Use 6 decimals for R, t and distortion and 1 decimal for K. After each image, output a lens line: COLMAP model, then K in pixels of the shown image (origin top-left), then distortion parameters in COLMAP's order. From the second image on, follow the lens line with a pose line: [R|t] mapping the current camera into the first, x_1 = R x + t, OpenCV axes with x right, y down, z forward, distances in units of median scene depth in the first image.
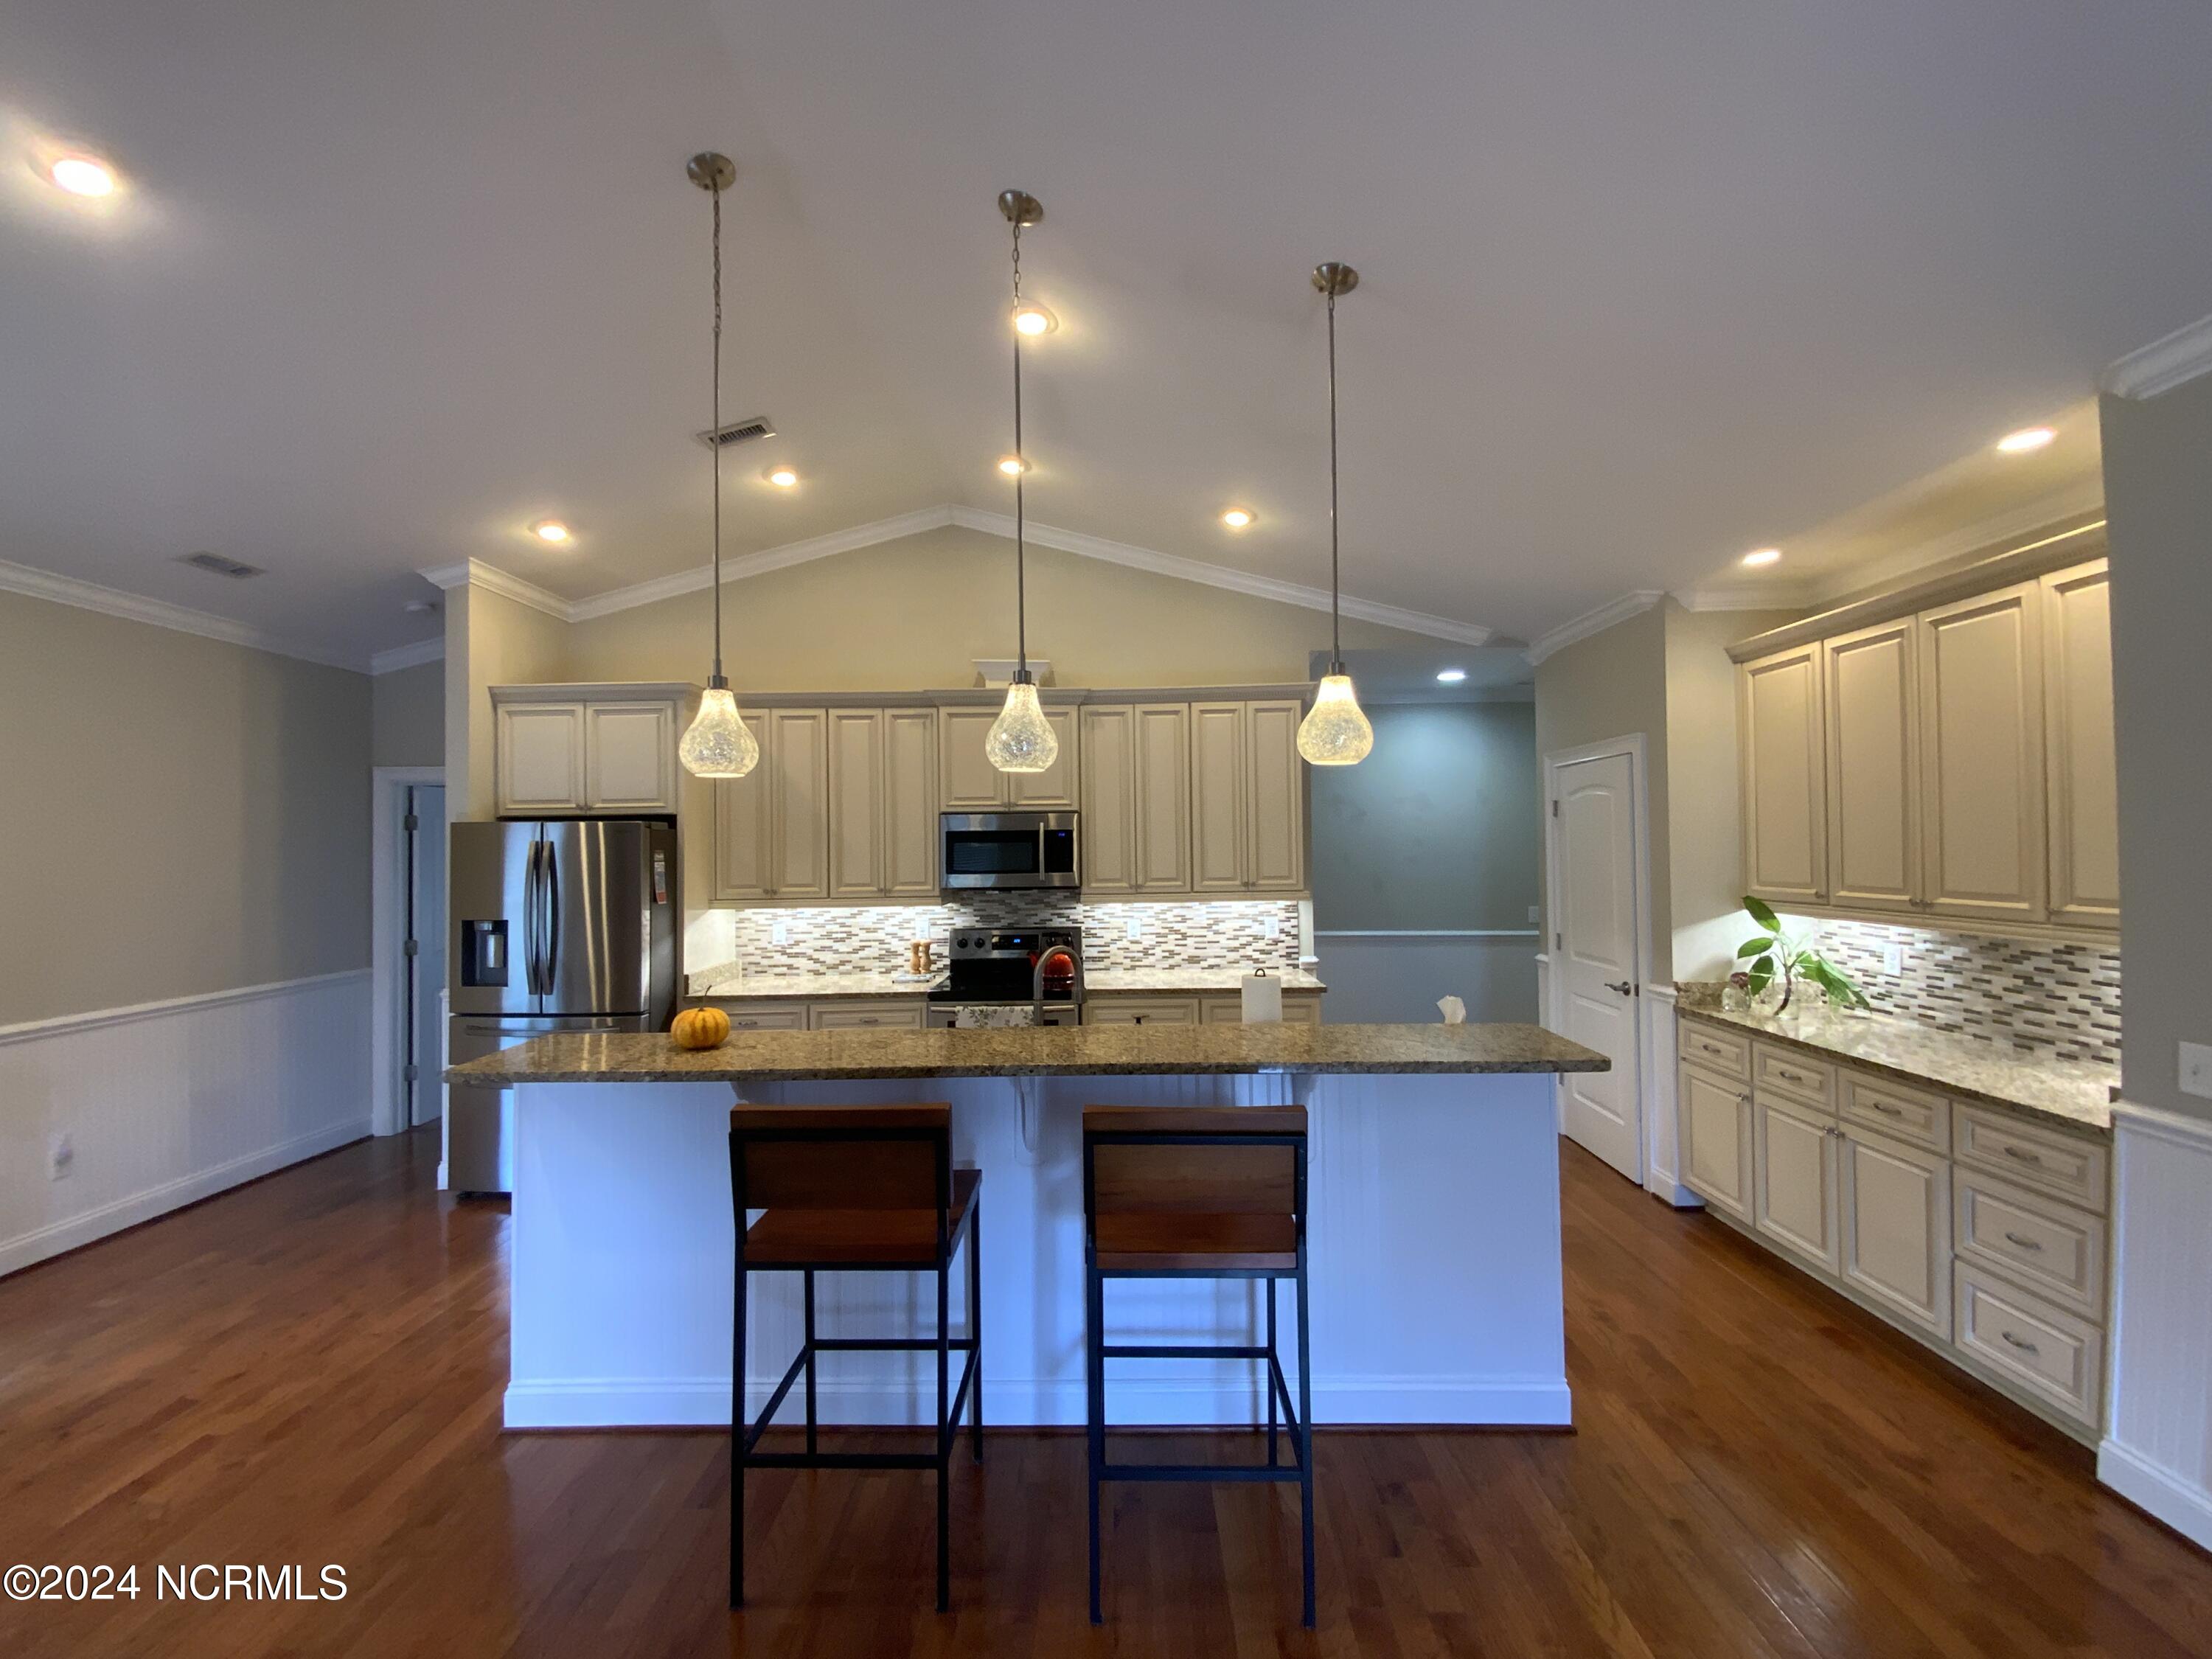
lens RADIAL K [[889.5, 0, 1106.0], [0, 889.5, 829.5], [0, 0, 1]] dist [0.022971, -0.019060]
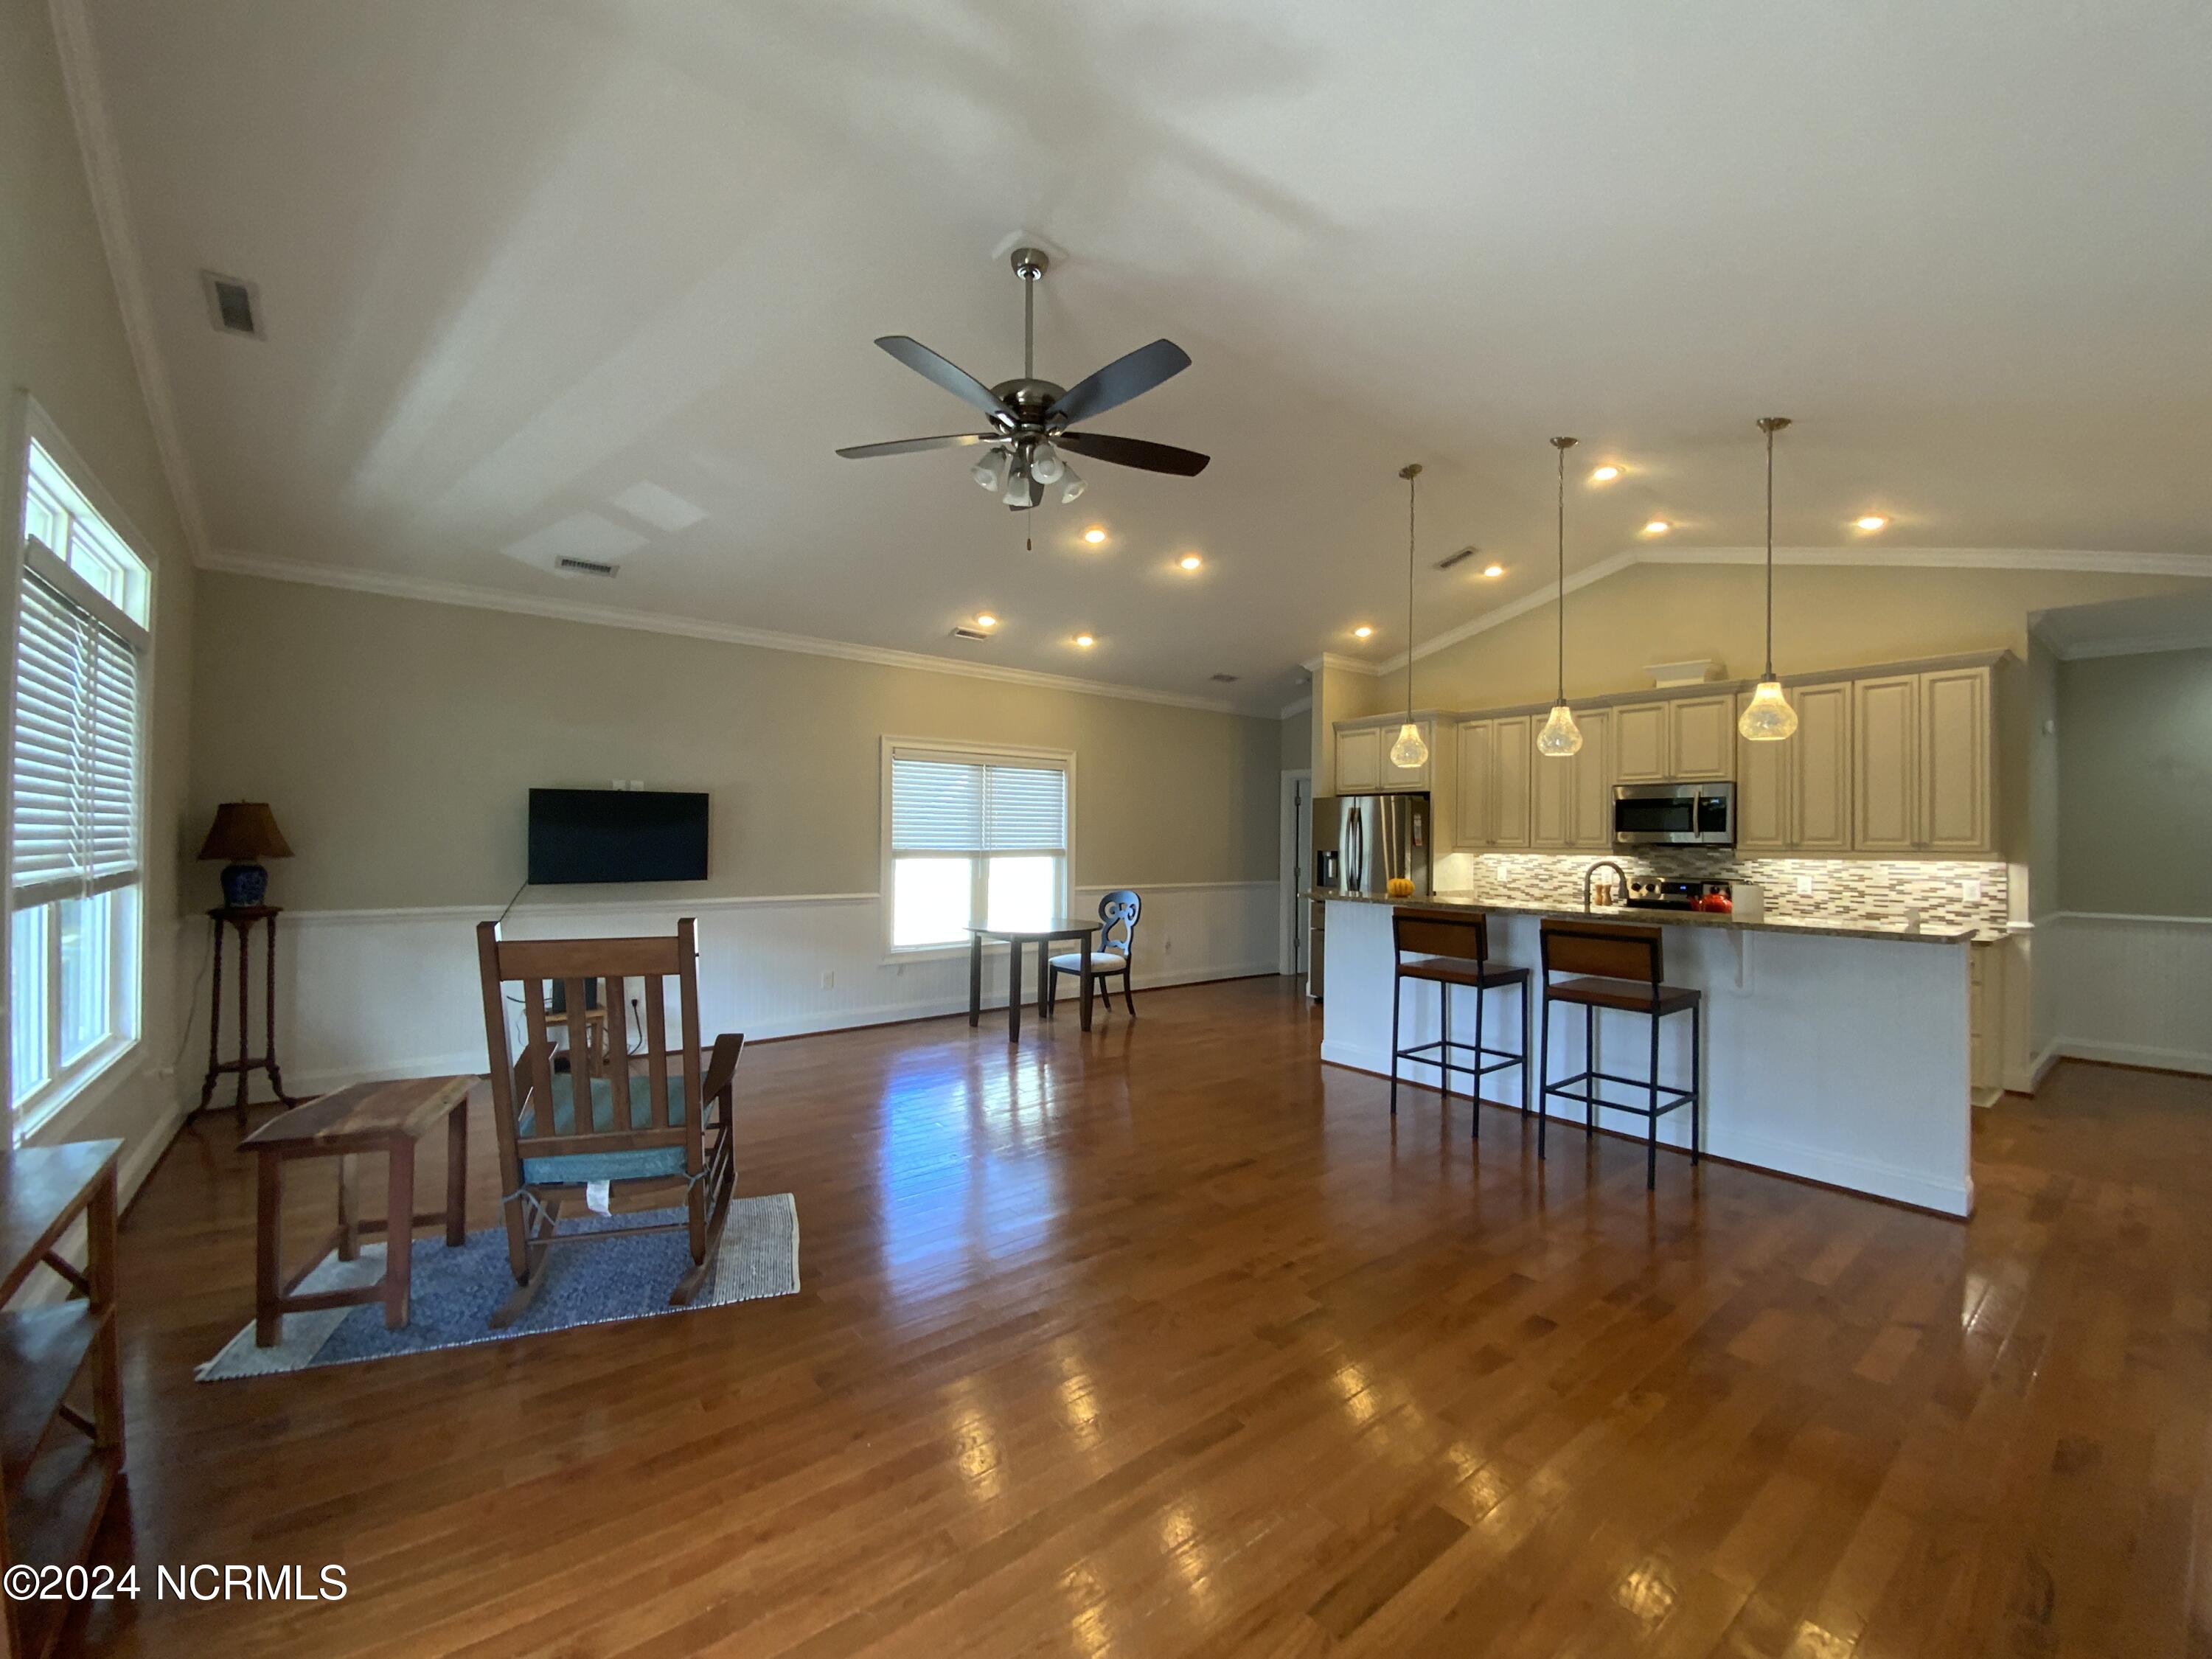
lens RADIAL K [[892.8, 0, 1098.8], [0, 892.8, 832.0], [0, 0, 1]] dist [-0.001253, -0.000198]
pose [[0.627438, 0.012641, -0.778564, 0.372200], [-0.004281, 0.999909, 0.012785, 0.035917], [0.778655, -0.004689, 0.627435, -0.438870]]
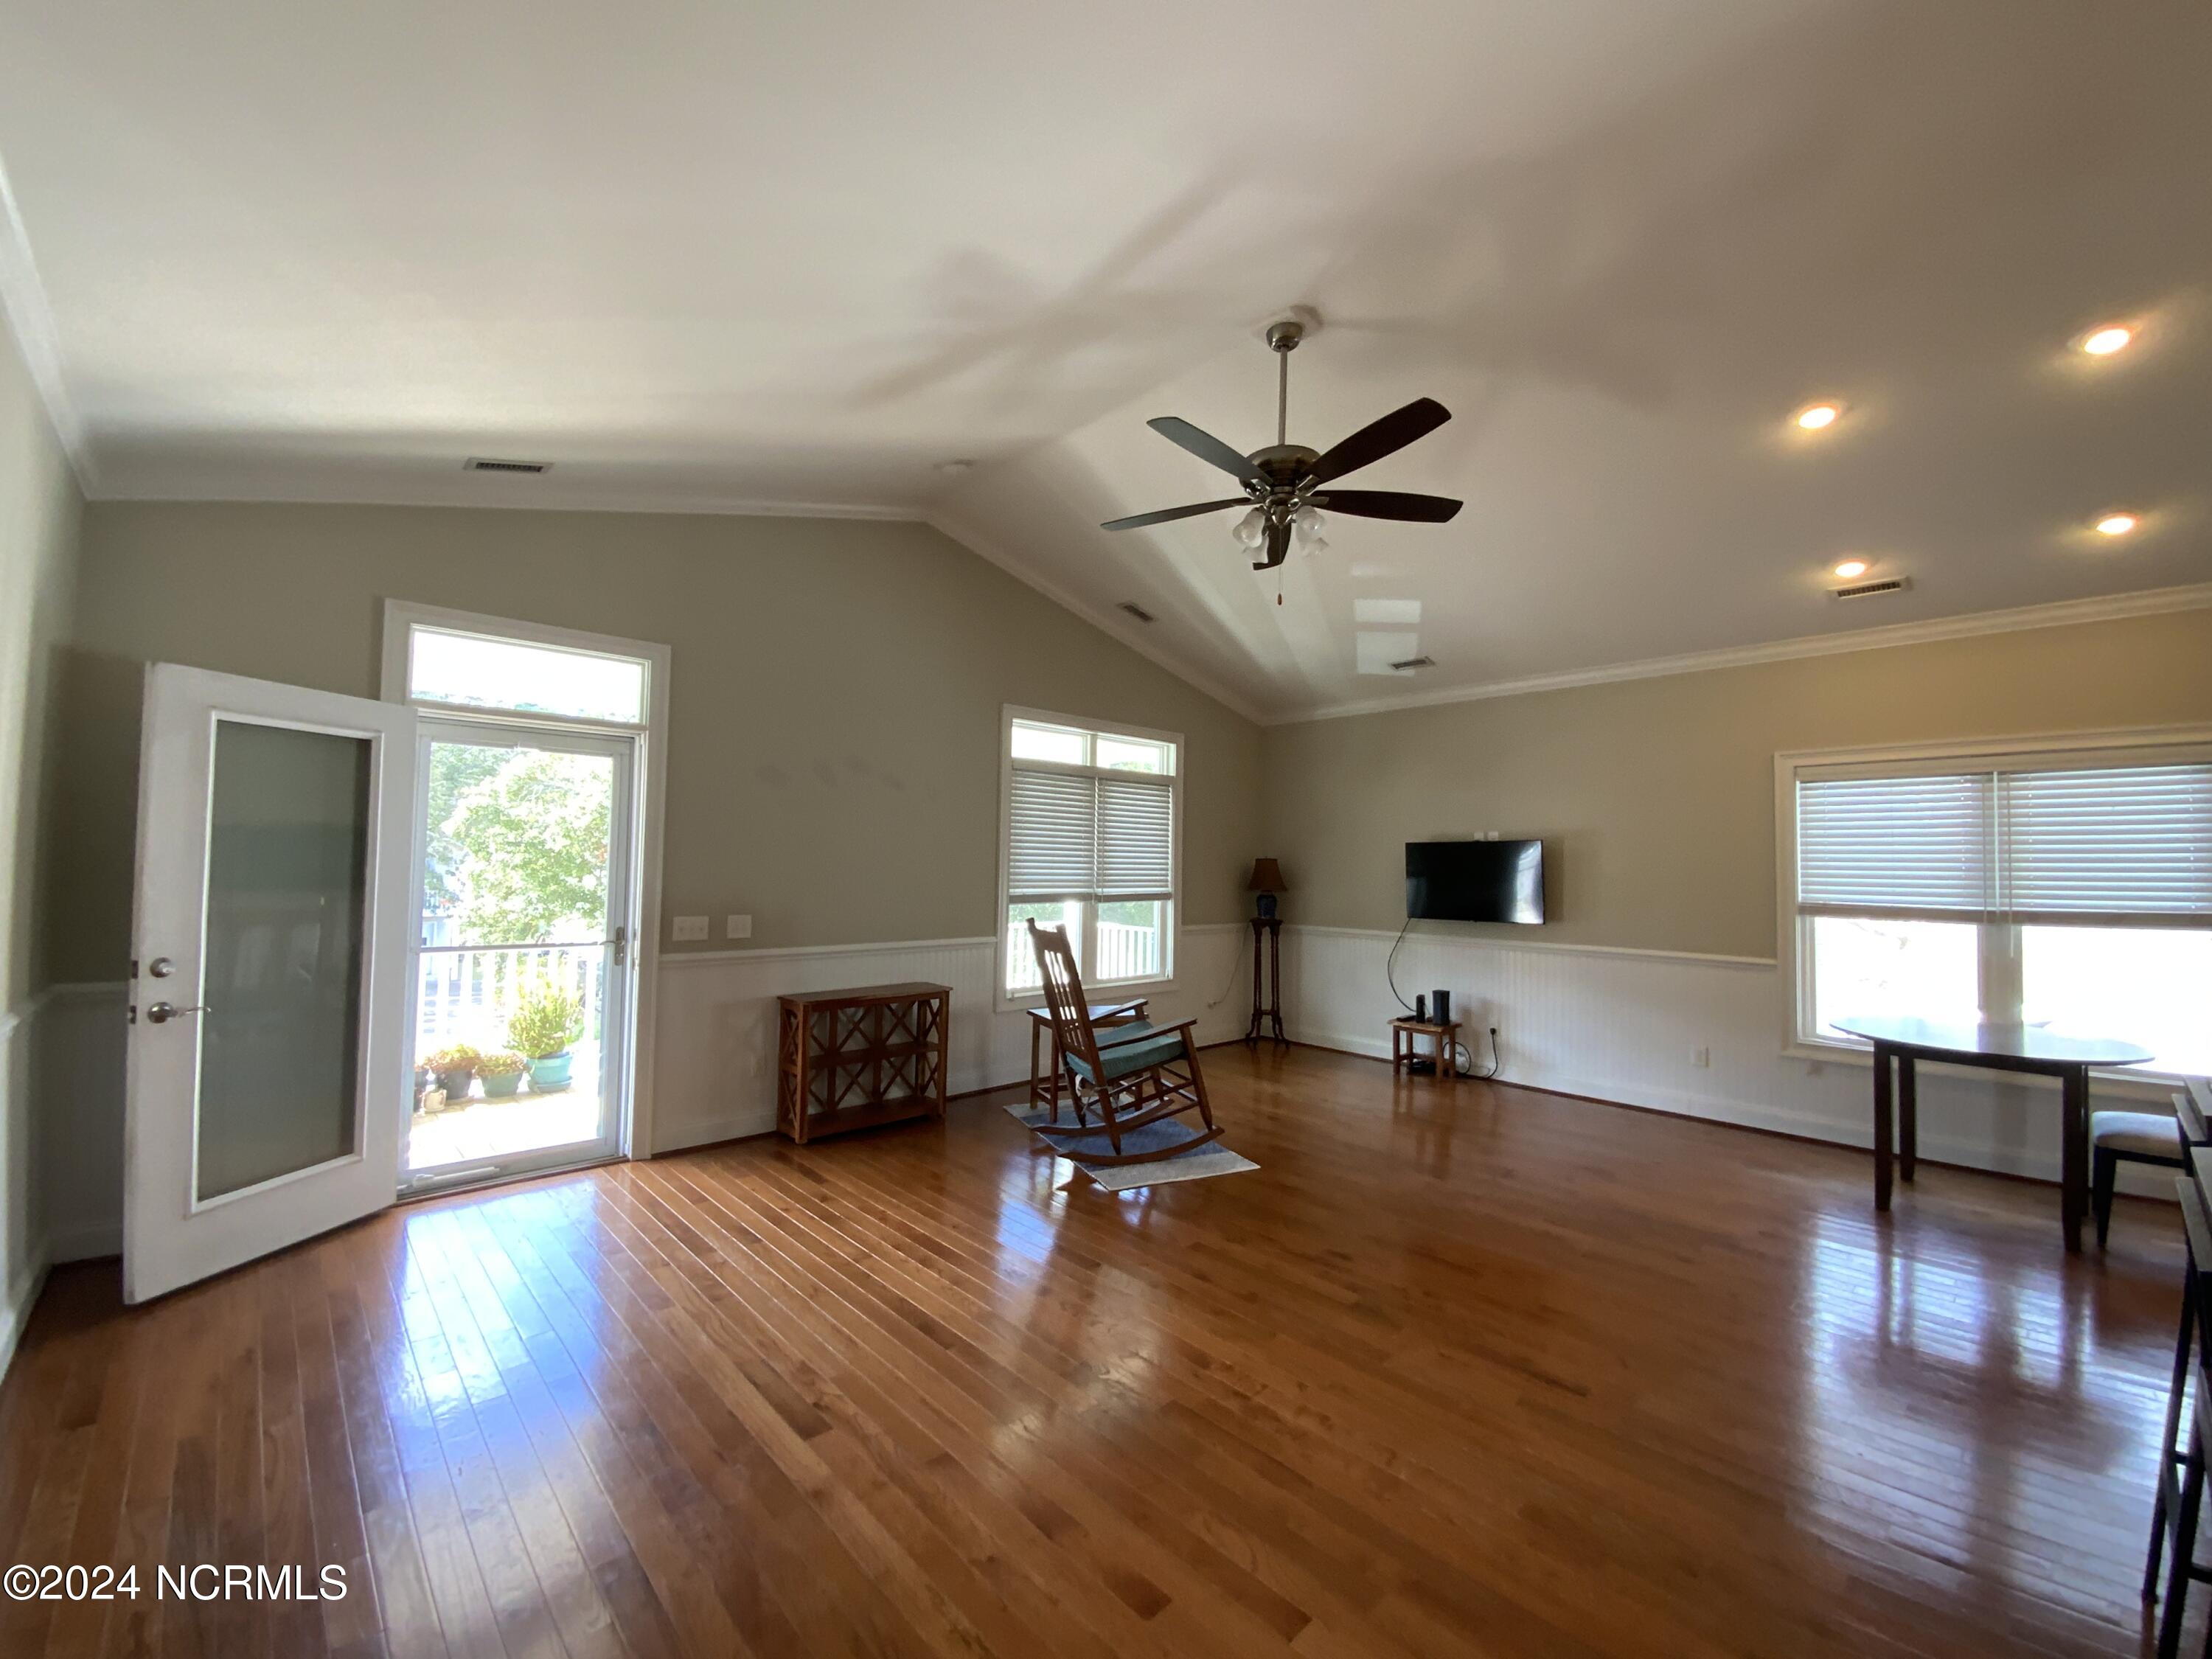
lens RADIAL K [[886.7, 0, 1106.0], [0, 886.7, 829.5], [0, 0, 1]] dist [-0.020244, 0.000048]
pose [[-0.712156, -0.030971, -0.701338, 0.395510], [-0.000766, 0.999060, -0.043341, 0.039064], [0.702021, -0.030329, -0.711510, 0.332230]]
